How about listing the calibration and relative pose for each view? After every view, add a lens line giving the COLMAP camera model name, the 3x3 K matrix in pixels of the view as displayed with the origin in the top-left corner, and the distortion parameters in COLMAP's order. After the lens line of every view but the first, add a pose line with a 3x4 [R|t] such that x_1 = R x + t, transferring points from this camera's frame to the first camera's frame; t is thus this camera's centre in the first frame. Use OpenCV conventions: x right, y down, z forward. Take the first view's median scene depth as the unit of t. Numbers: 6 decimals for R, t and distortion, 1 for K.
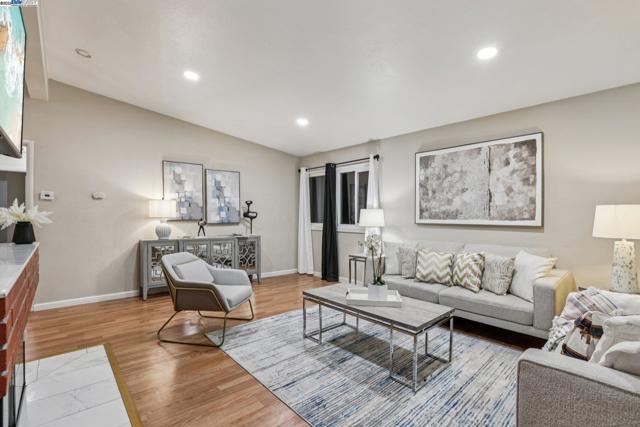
lens RADIAL K [[295.1, 0, 319.6], [0, 295.1, 216.1], [0, 0, 1]] dist [-0.056429, 0.023250]
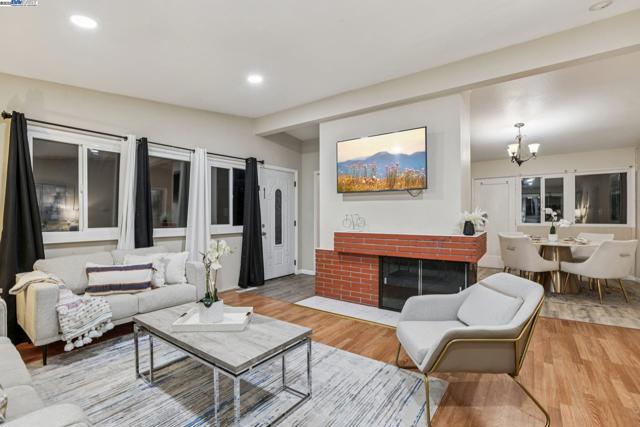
lens RADIAL K [[295.1, 0, 319.6], [0, 295.1, 216.1], [0, 0, 1]] dist [-0.056429, 0.023250]
pose [[-0.980040, -0.006836, -0.198681, 0.048644], [-0.006824, 0.999976, -0.000746, -0.001395], [0.198681, 0.000625, -0.980064, 1.318890]]
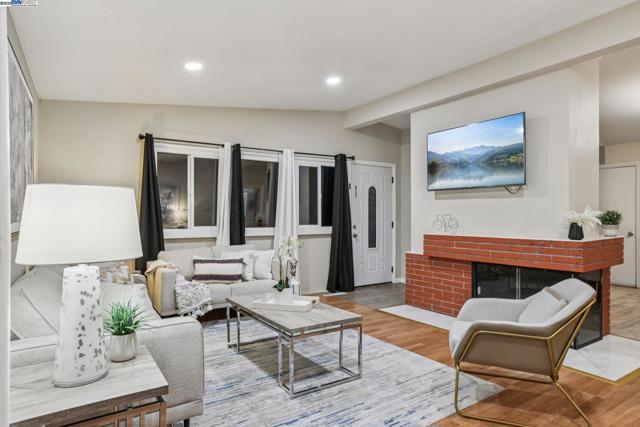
lens RADIAL K [[384.2, 0, 317.4], [0, 384.2, 215.4], [0, 0, 1]] dist [-0.051027, 0.000239]
pose [[-0.987730, -0.008598, 0.155934, -0.073817], [-0.008807, 0.999961, -0.000654, -0.002292], [-0.155922, -0.002019, -0.987767, 1.585903]]
